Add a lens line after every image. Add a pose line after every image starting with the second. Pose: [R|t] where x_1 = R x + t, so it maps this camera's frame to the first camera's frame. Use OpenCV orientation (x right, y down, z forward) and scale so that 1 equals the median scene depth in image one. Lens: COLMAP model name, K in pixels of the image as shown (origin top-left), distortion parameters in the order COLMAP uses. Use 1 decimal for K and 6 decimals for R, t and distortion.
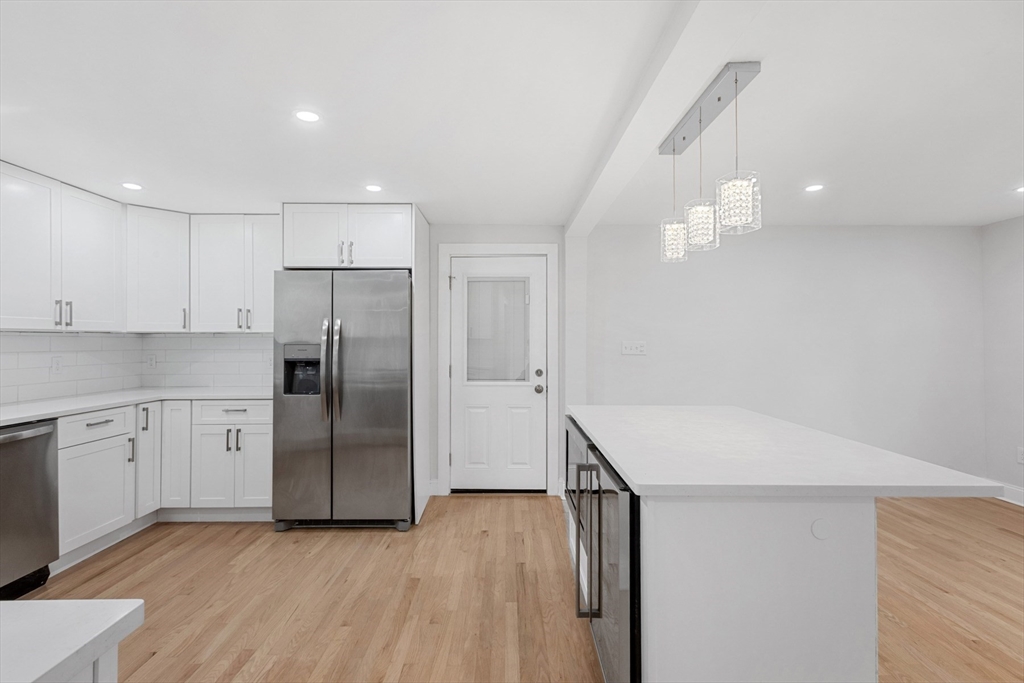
lens RADIAL K [[461.2, 0, 514.0], [0, 461.2, 337.6], [0, 0, 1]] dist [0.002095, -0.002864]
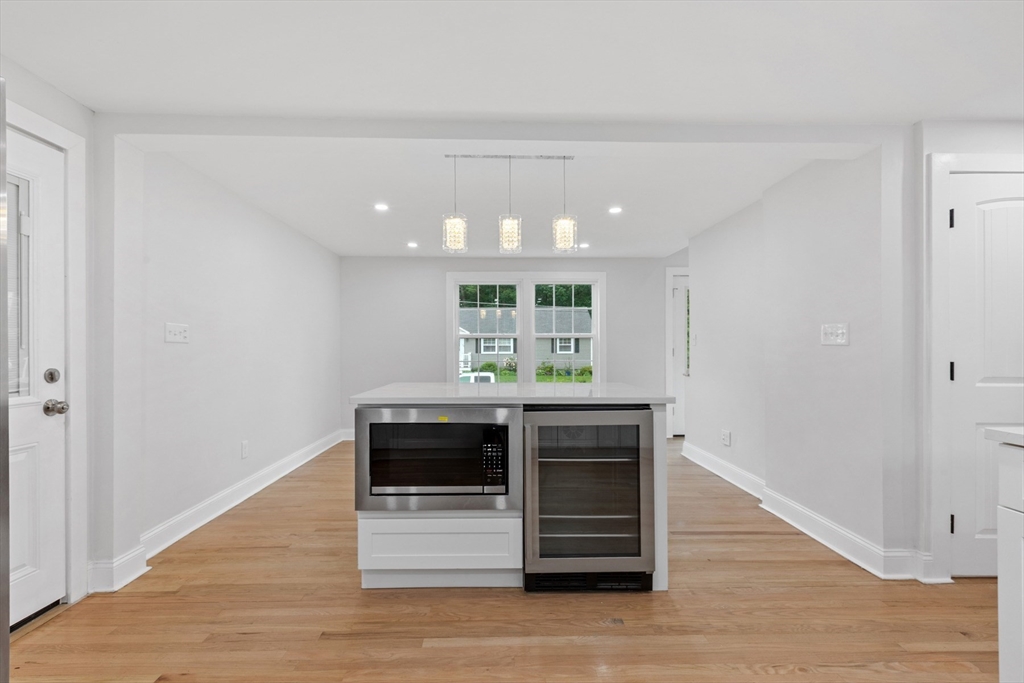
lens RADIAL K [[461.2, 0, 498.8], [0, 461.2, 349.4], [0, 0, 1]] dist [0.002095, -0.002864]
pose [[-0.002463, -0.002271, 0.999994, -0.569143], [-0.010254, 0.999945, 0.002246, 0.051543], [-0.999944, -0.010248, -0.002486, 0.633255]]
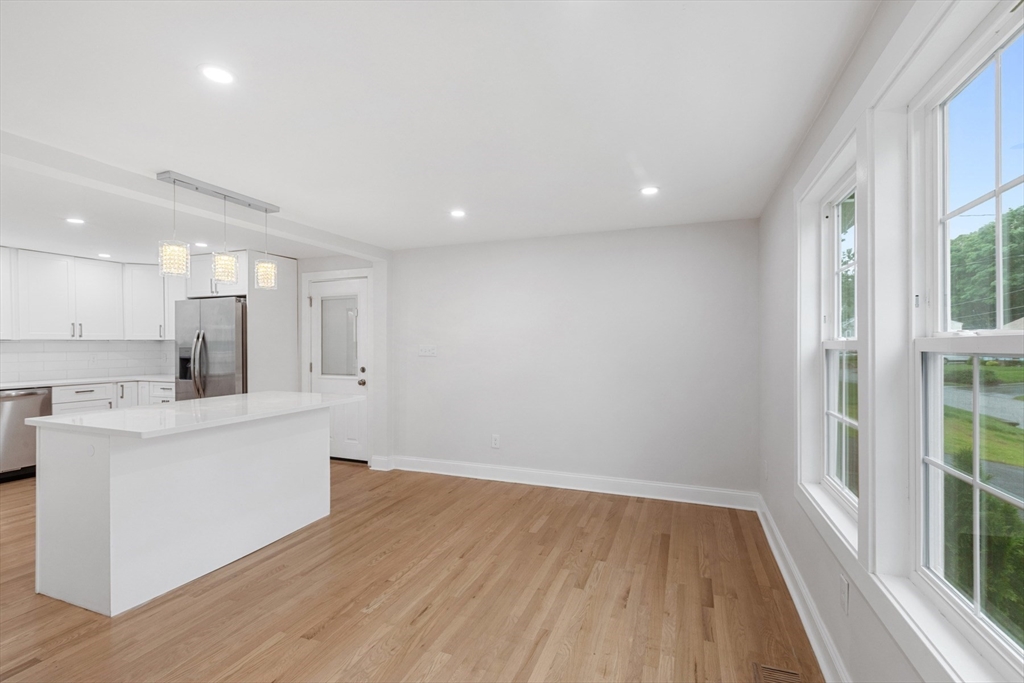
lens RADIAL K [[461.2, 0, 518.1], [0, 461.2, 347.2], [0, 0, 1]] dist [0.002095, -0.002864]
pose [[0.928455, 0.001062, -0.371444, 1.157365], [0.005787, 0.999833, 0.017323, -0.006925], [0.371400, -0.018233, 0.928294, -0.032298]]
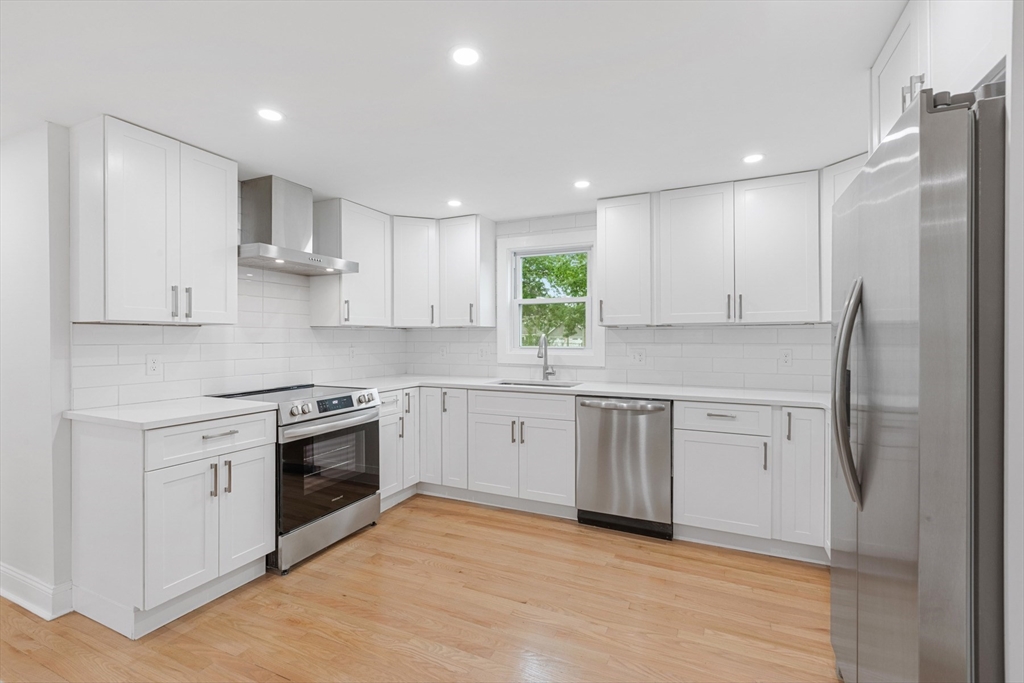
lens RADIAL K [[461.2, 0, 511.3], [0, 461.2, 337.9], [0, 0, 1]] dist [0.002095, -0.002864]
pose [[-0.438112, 0.003546, -0.898914, 0.164244], [0.011424, 0.999933, -0.001624, 0.012701], [0.898848, -0.010980, -0.438123, 0.892743]]
